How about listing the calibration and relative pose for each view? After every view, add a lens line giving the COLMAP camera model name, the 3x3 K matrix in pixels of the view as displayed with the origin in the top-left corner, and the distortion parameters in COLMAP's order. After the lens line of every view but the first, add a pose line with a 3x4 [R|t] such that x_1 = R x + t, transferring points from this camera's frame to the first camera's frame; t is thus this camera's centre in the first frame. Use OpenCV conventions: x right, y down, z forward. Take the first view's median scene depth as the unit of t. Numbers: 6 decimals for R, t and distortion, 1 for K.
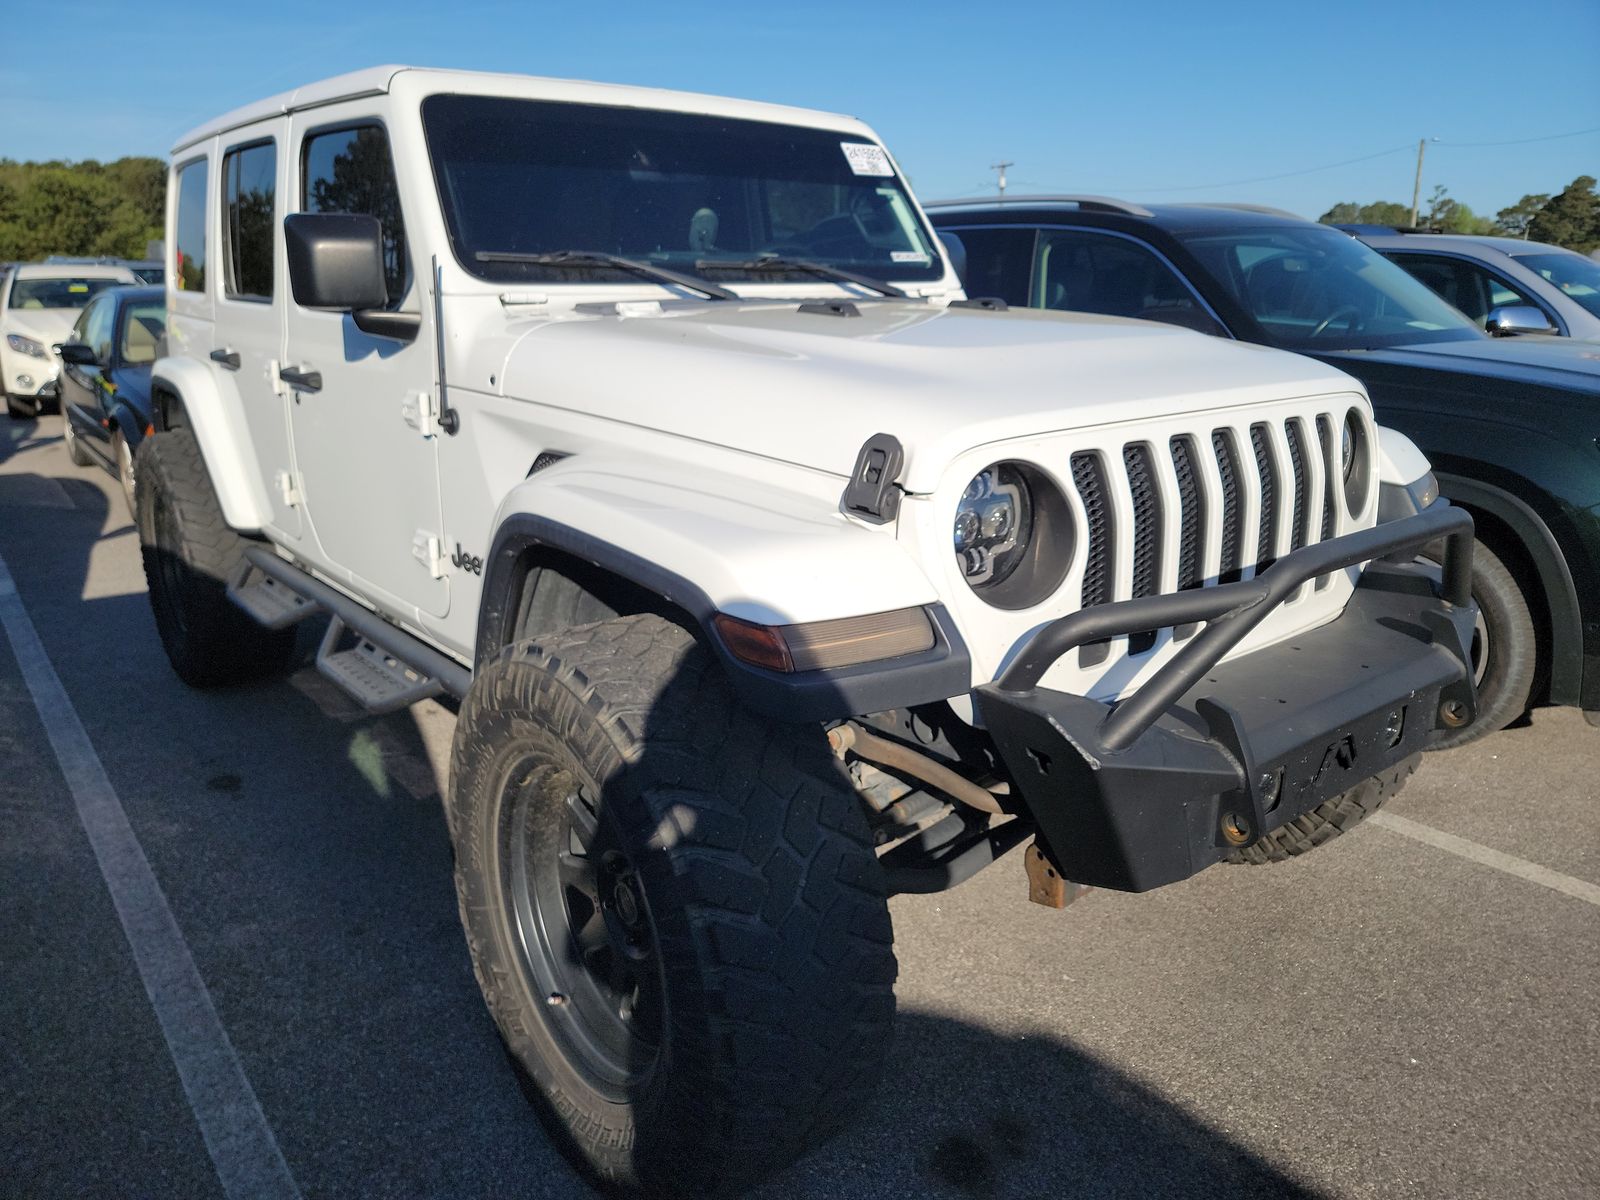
lens RADIAL K [[1146.2, 0, 800.0], [0, 1146.2, 600.0], [0, 0, 1]] dist [0.068413, -0.000560]
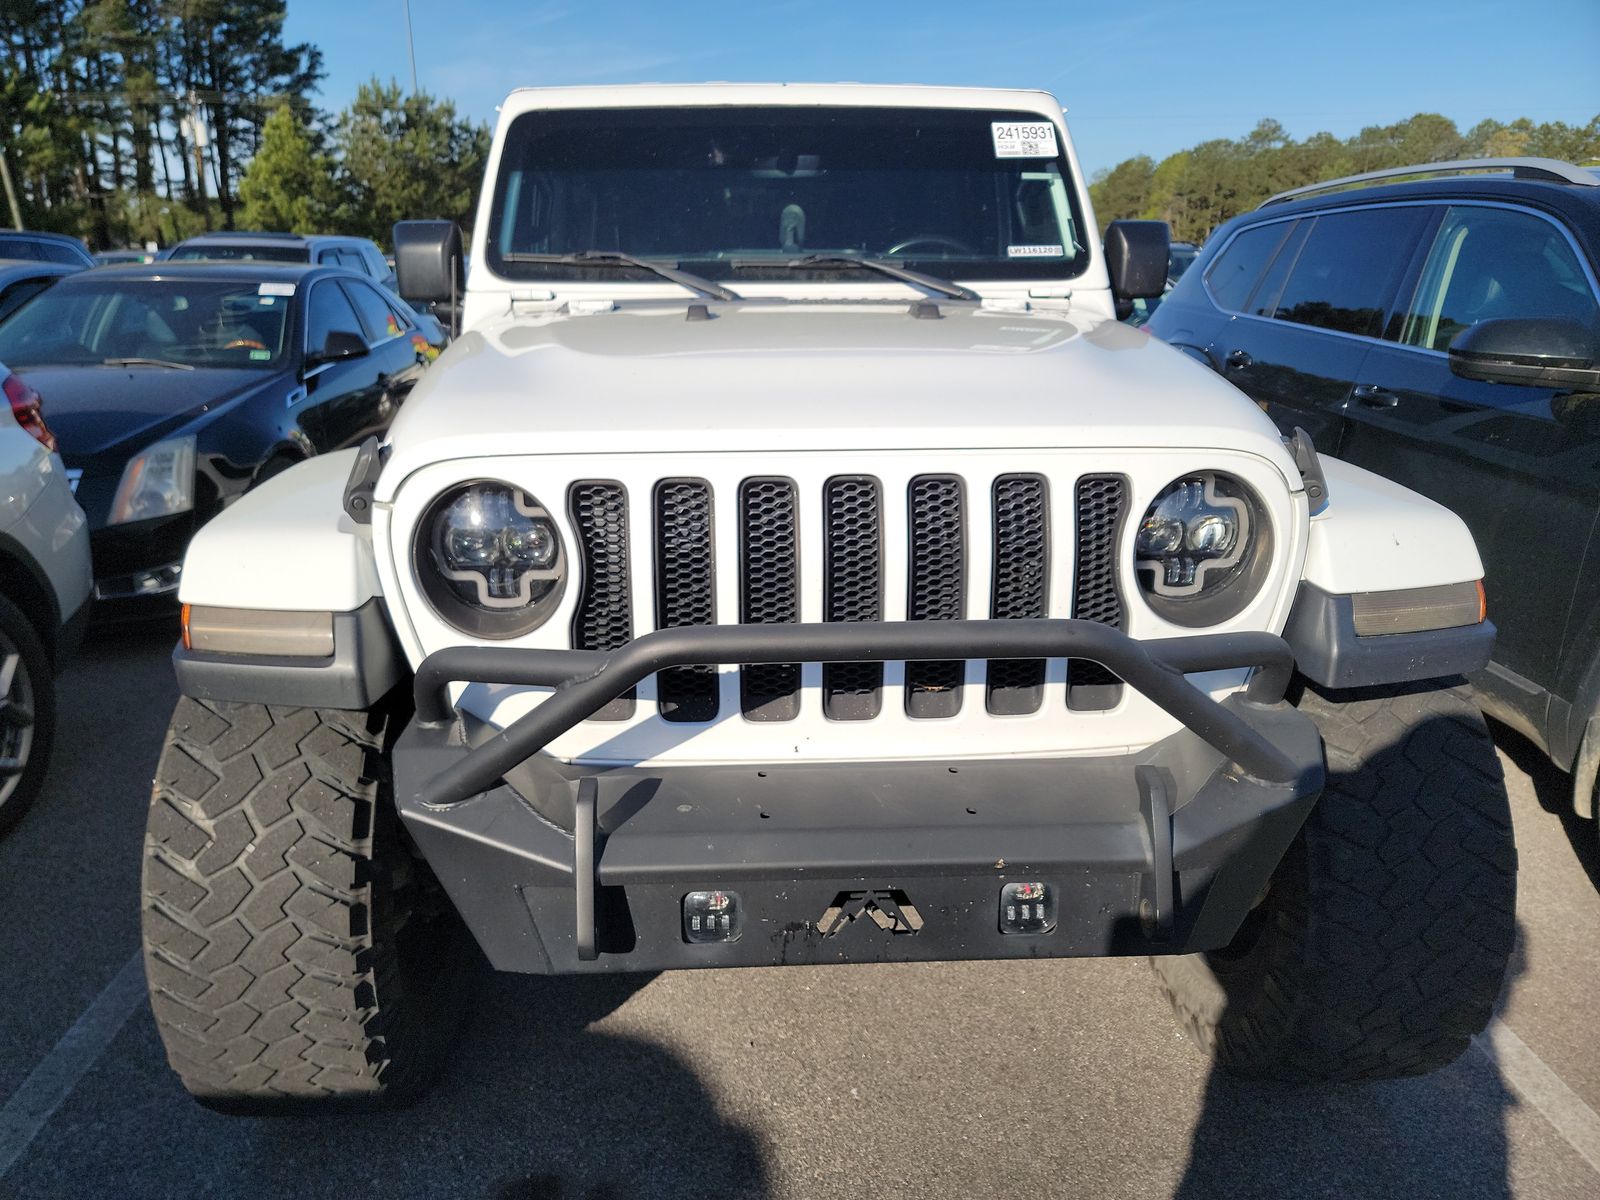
lens RADIAL K [[1146.2, 0, 800.0], [0, 1146.2, 600.0], [0, 0, 1]] dist [0.068413, -0.000560]
pose [[0.795364, 0.166320, -0.582867, 0.609990], [-0.163059, 0.984879, 0.058528, -0.076999], [0.583788, 0.048491, 0.810457, 0.257644]]
